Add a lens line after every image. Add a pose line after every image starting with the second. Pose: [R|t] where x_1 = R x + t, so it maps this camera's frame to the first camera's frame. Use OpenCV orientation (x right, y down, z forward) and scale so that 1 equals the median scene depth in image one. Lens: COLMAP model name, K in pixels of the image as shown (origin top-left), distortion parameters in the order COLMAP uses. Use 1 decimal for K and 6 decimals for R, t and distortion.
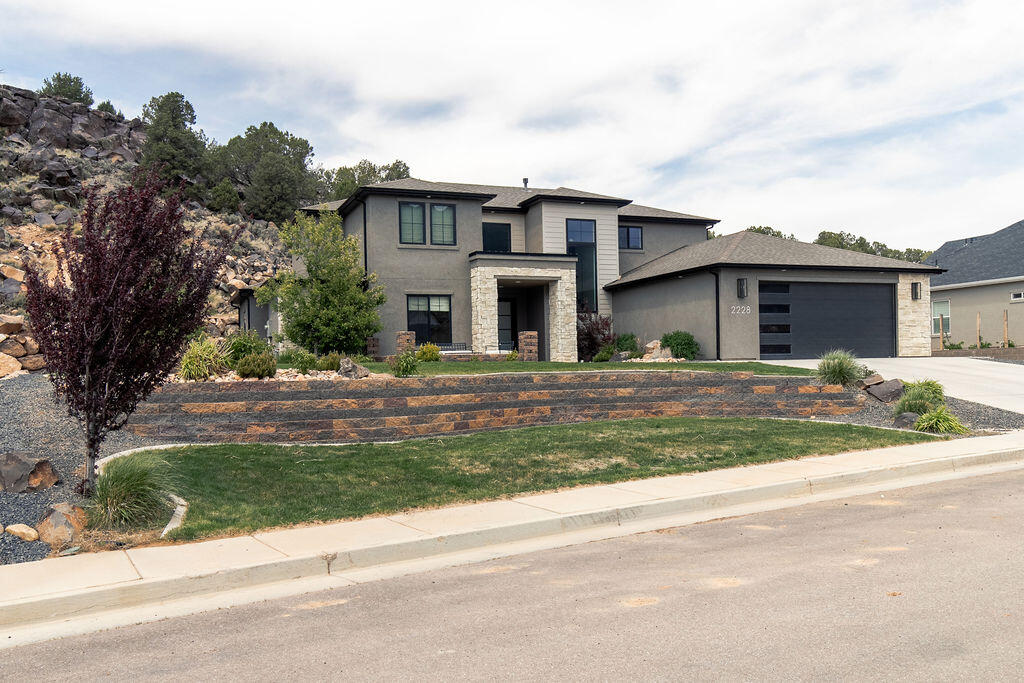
lens RADIAL K [[878.2, 0, 497.0], [0, 878.2, 358.4], [0, 0, 1]] dist [-0.002147, -0.000006]
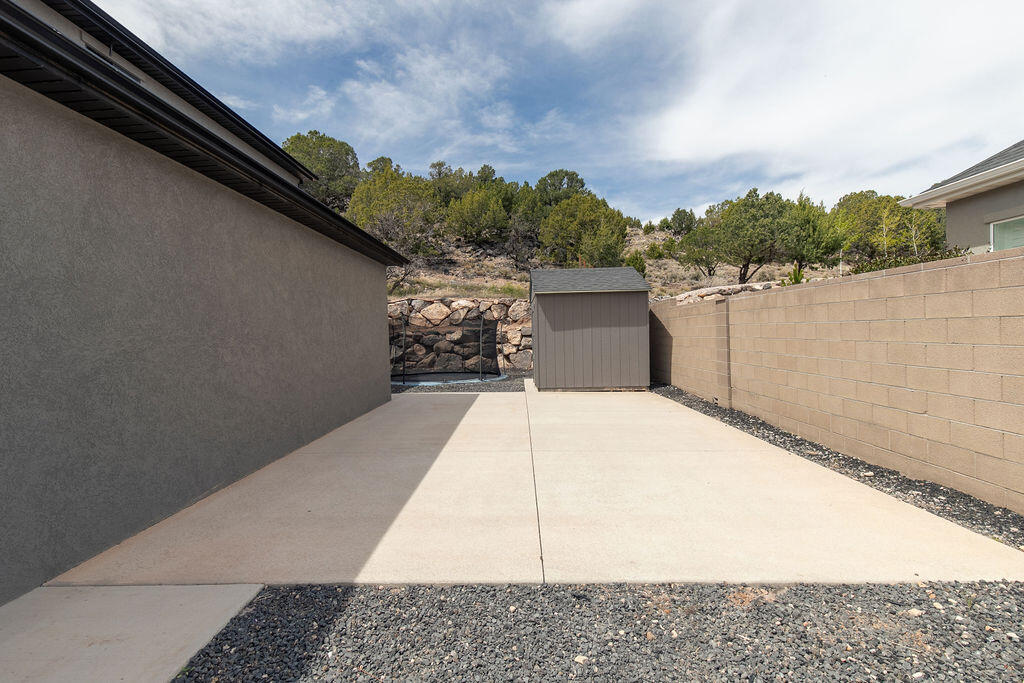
lens RADIAL K [[484.9, 0, 513.8], [0, 484.9, 347.8], [0, 0, 1]] dist [0.009857, -0.000024]
pose [[0.916041, 0.005732, -0.401043, 0.538679], [0.019006, 0.998154, 0.057680, -0.044105], [0.400633, -0.060460, 0.914242, 1.174983]]
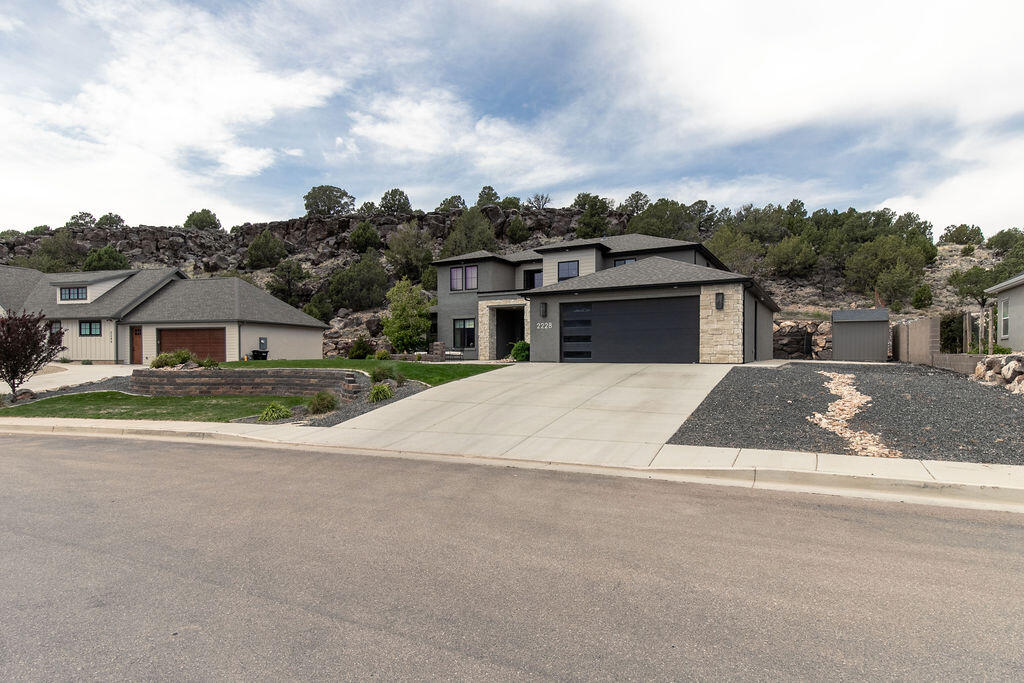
lens RADIAL K [[542.3, 0, 525.7], [0, 542.3, 358.0], [0, 0, 1]] dist [0.013567, -0.000235]
pose [[0.623357, 0.027124, -0.781466, 0.852850], [0.002064, 0.999338, 0.036333, -0.032910], [0.781934, -0.024261, 0.622889, 0.414995]]
